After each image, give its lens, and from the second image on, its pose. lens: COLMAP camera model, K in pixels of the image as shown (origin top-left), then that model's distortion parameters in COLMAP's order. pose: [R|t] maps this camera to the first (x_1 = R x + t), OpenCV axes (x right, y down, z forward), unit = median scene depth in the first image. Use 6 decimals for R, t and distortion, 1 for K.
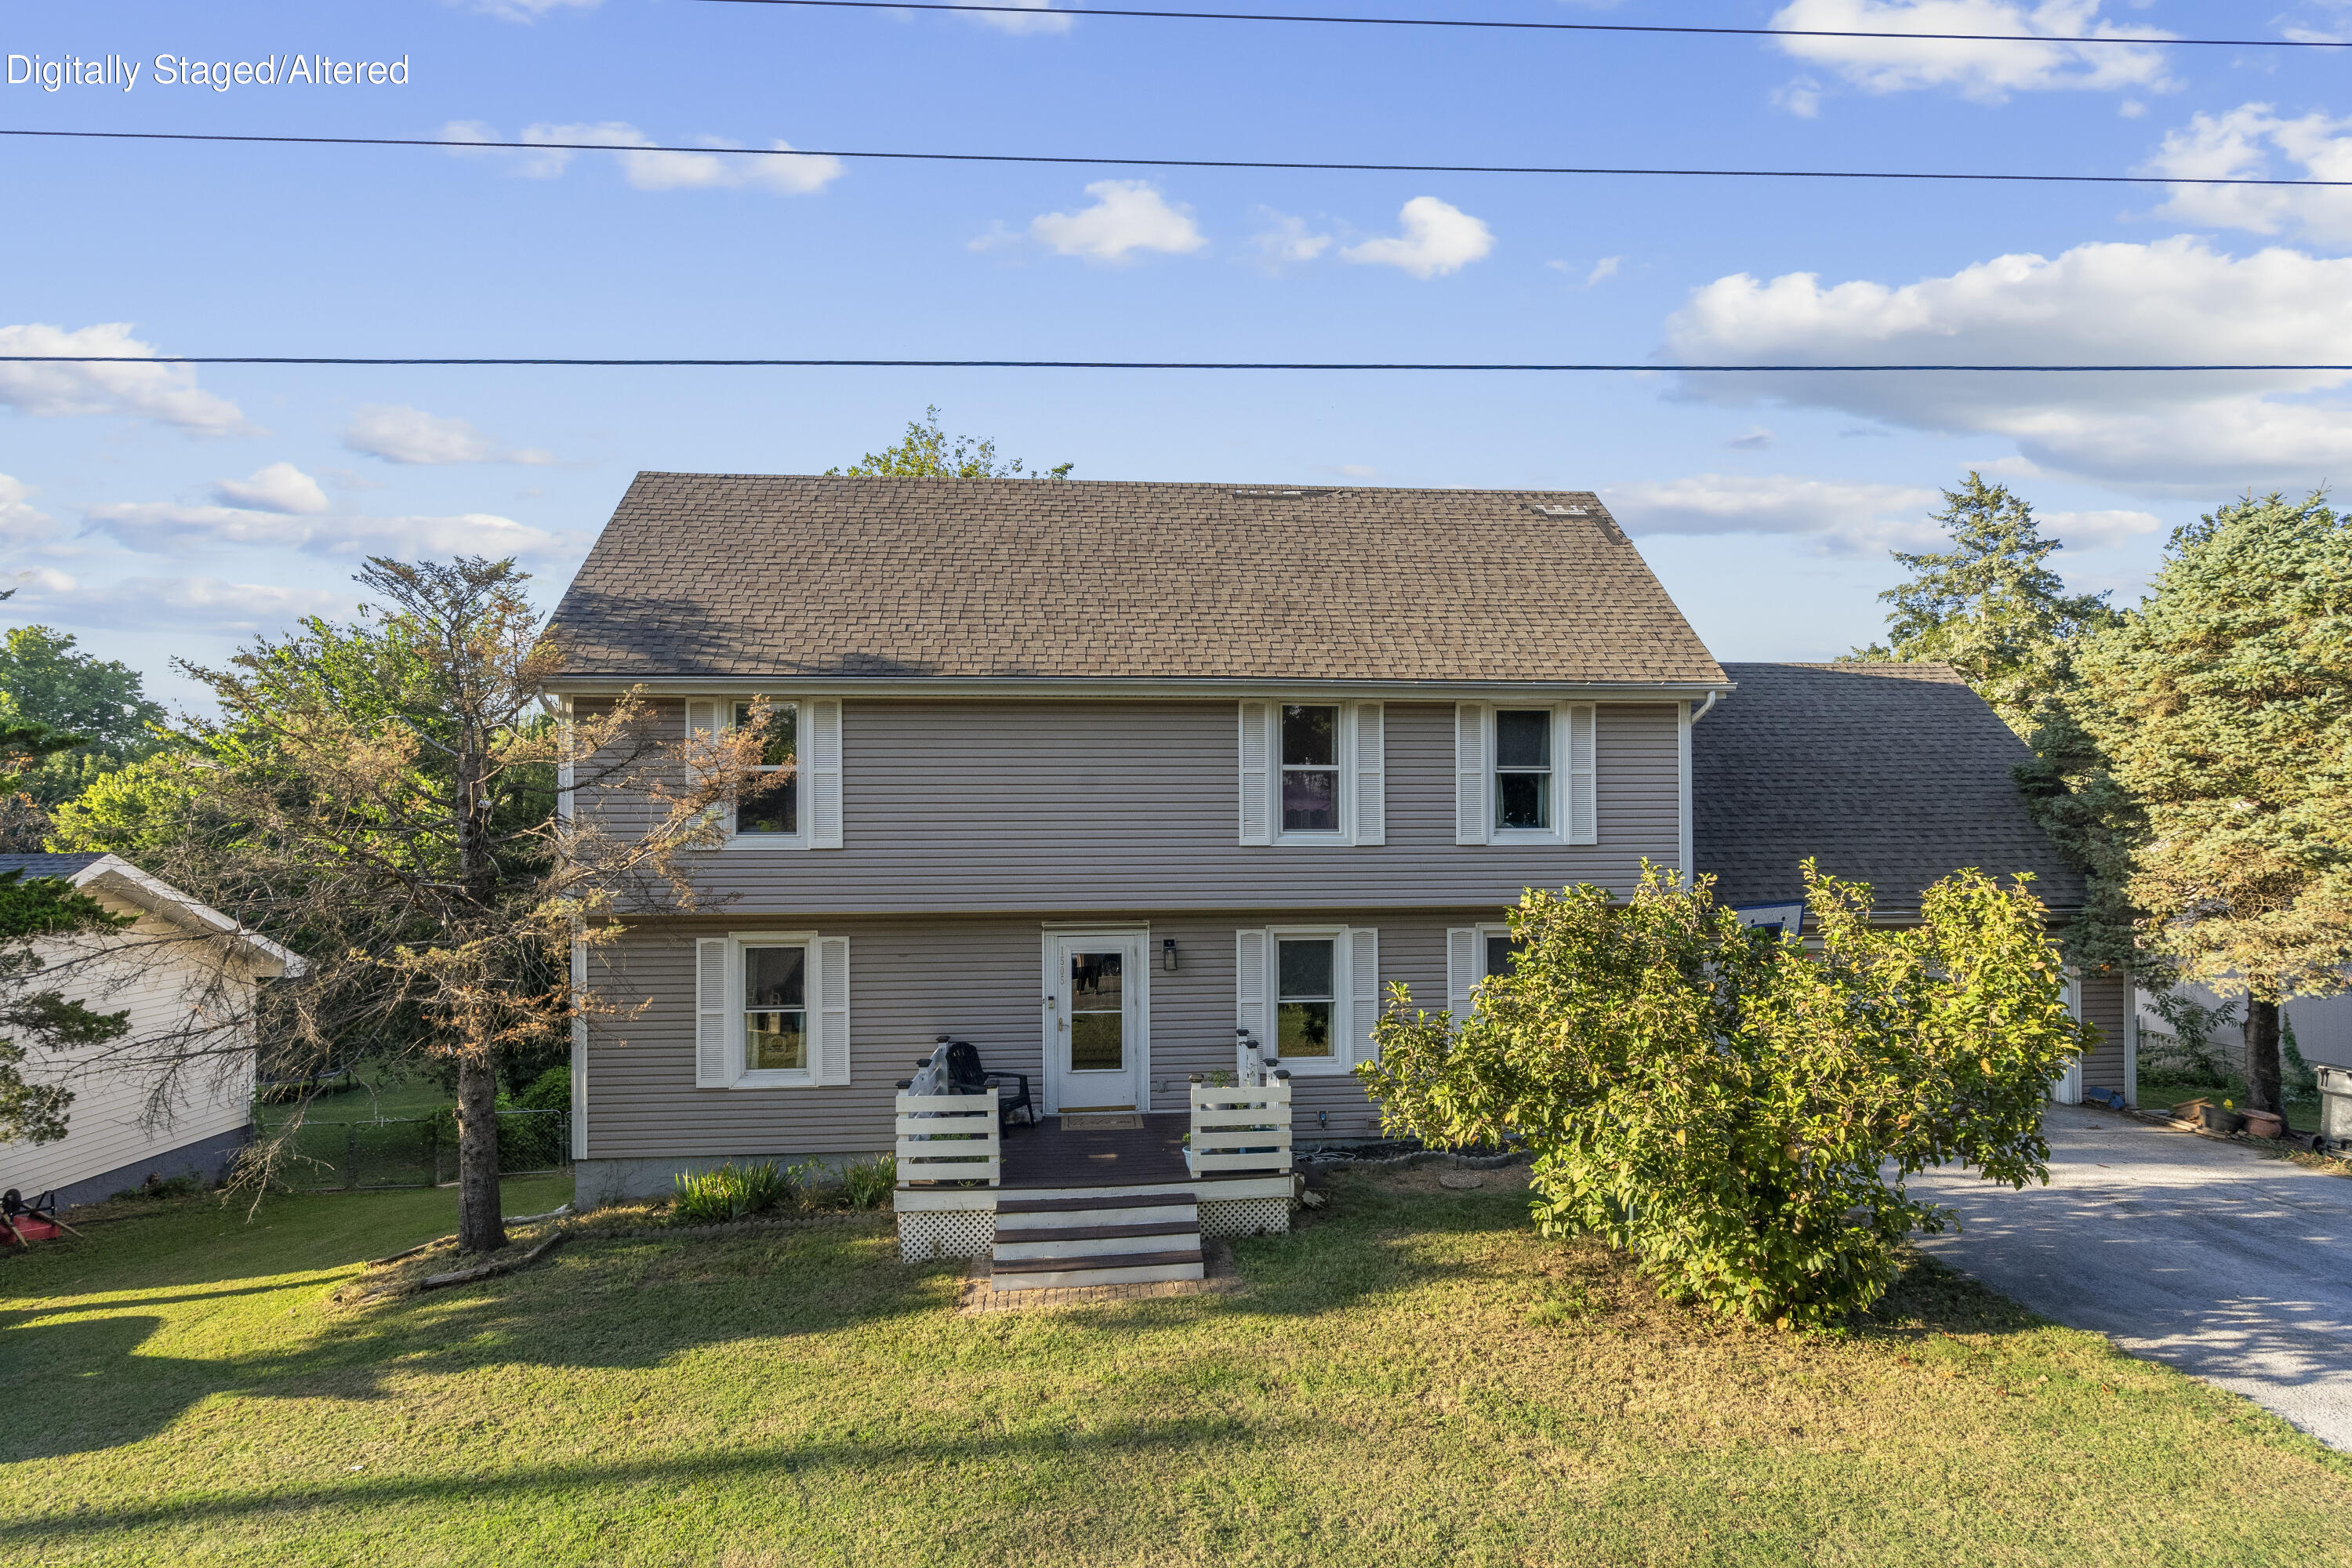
lens RADIAL K [[1063.1, 0, 1176.0], [0, 1063.1, 784.0], [0, 0, 1]] dist [0.001381, 0.000298]
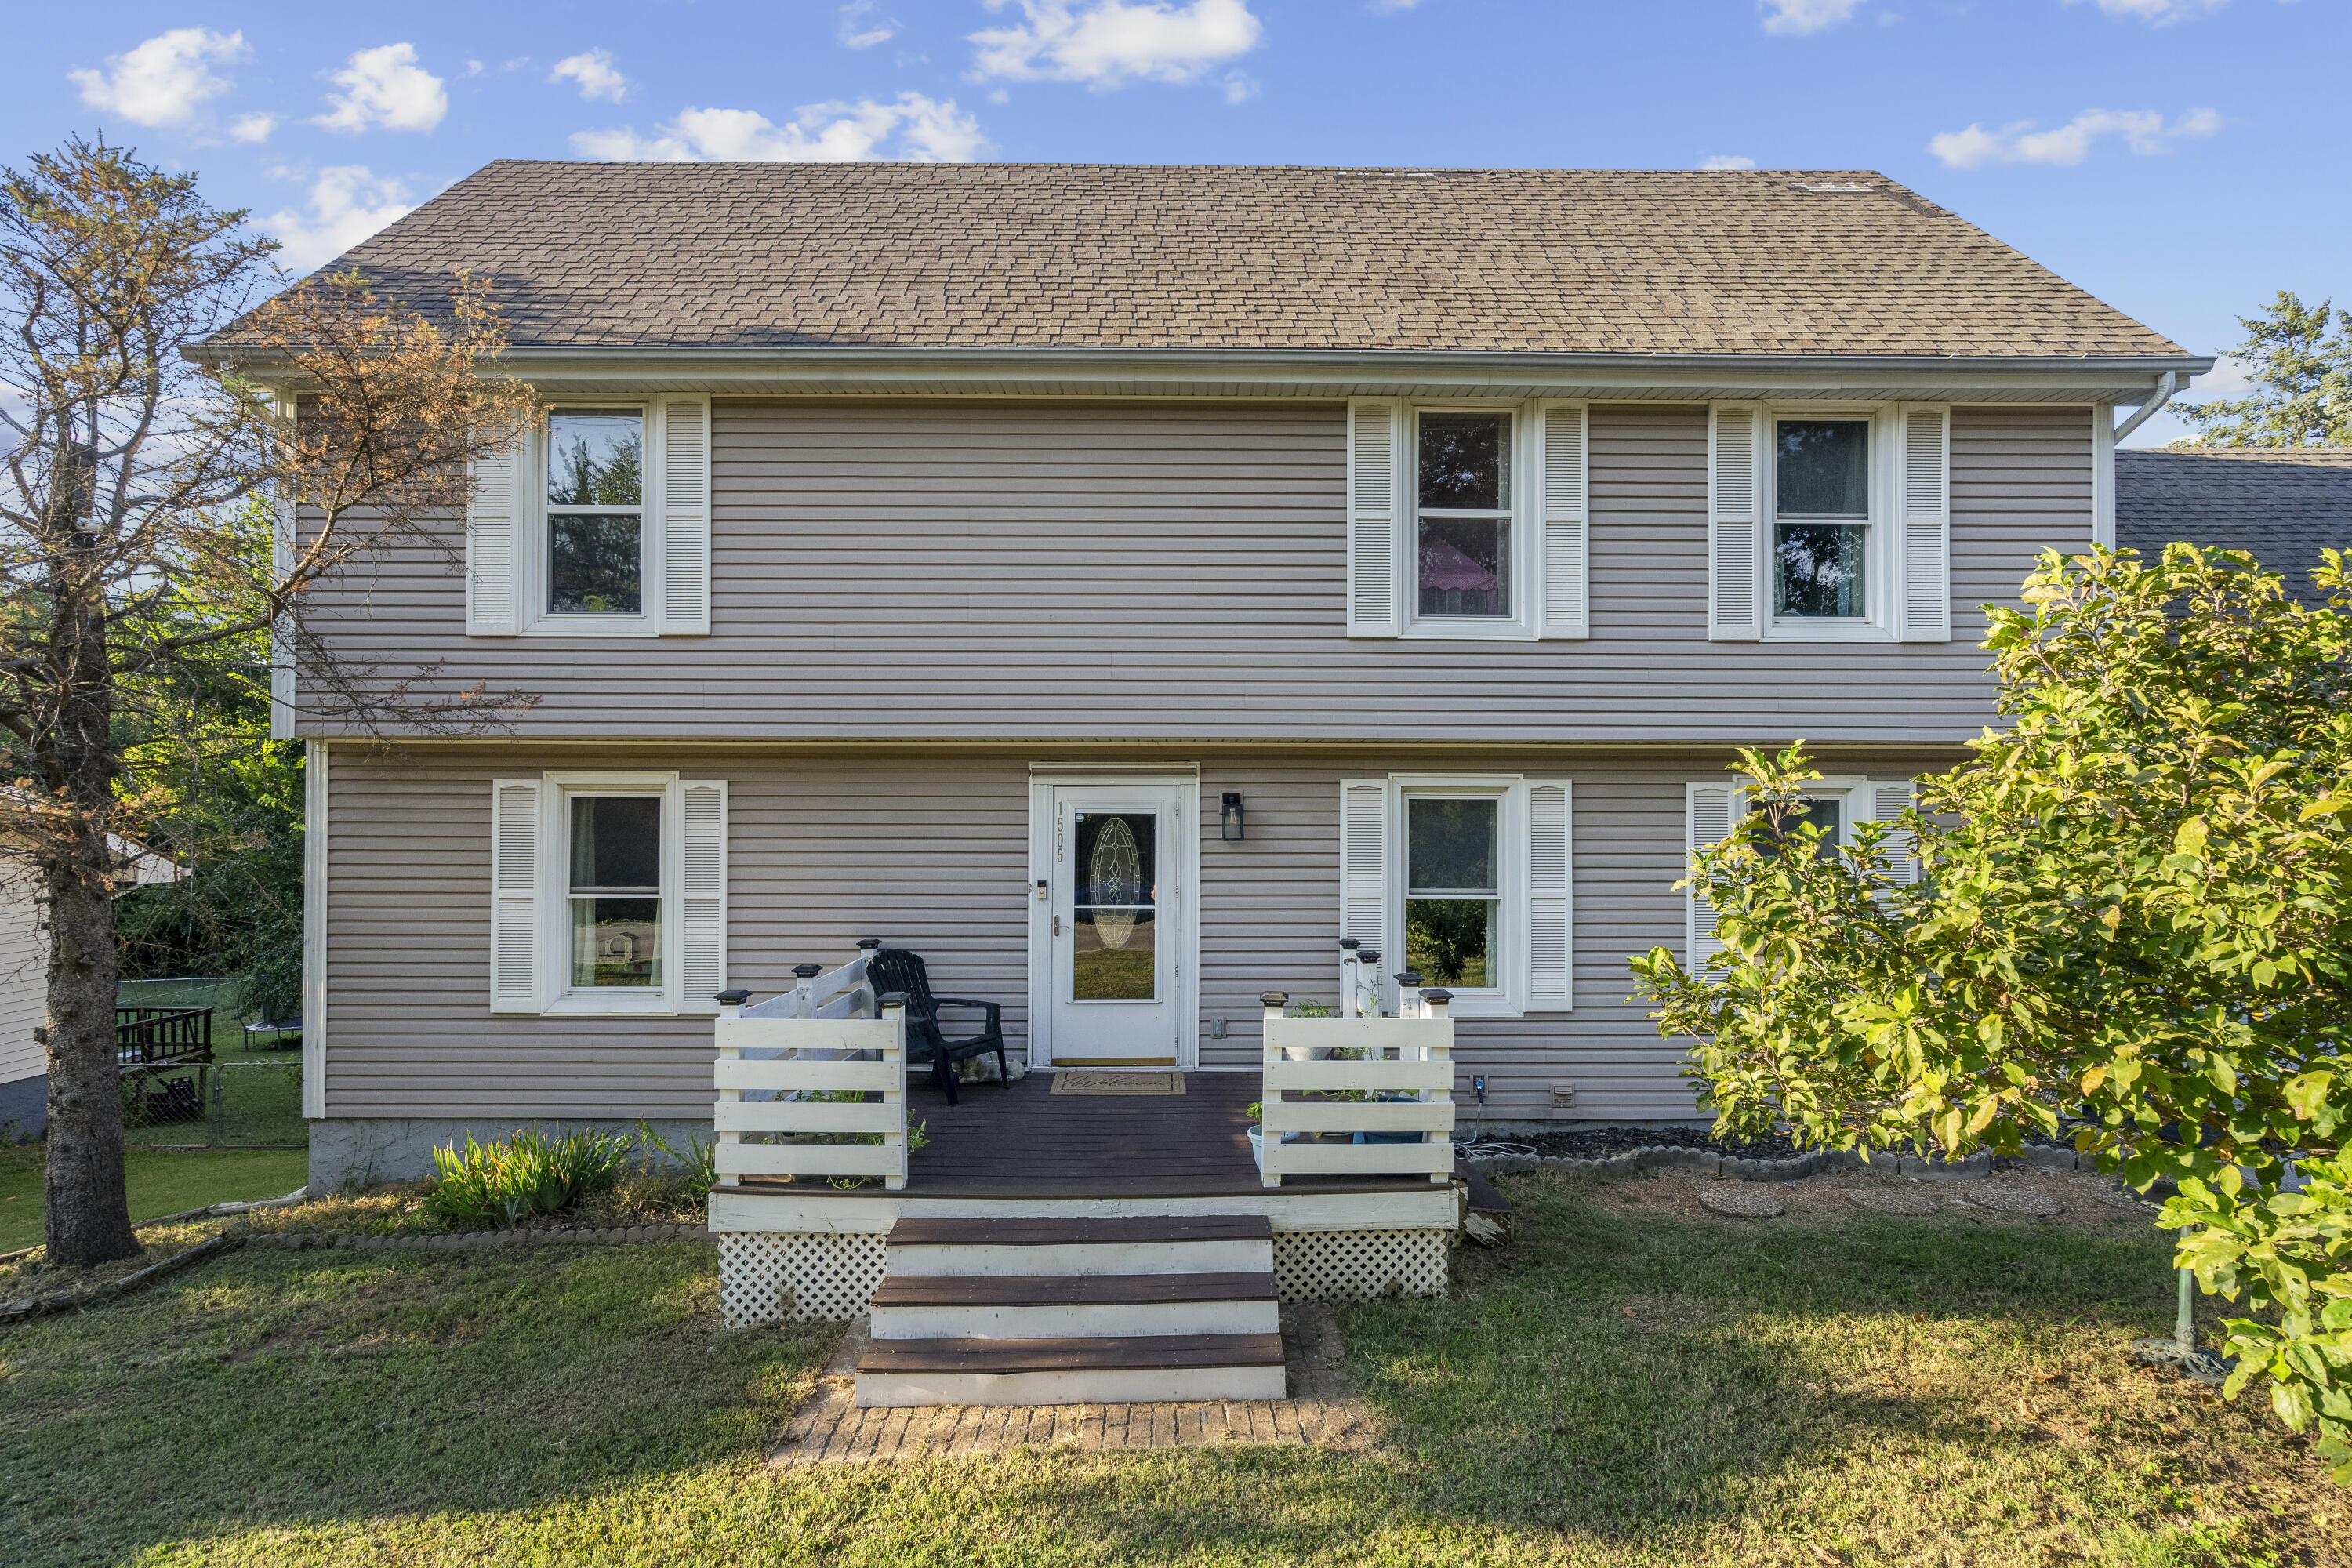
lens RADIAL K [[1042.9, 0, 1184.0], [0, 1042.9, 773.9], [0, 0, 1]] dist [0.002809, 0.000111]
pose [[0.997614, 0.007034, -0.068681, 0.008067], [-0.006631, 0.999959, 0.006085, 0.135943], [0.068721, -0.005615, 0.997620, 0.402516]]
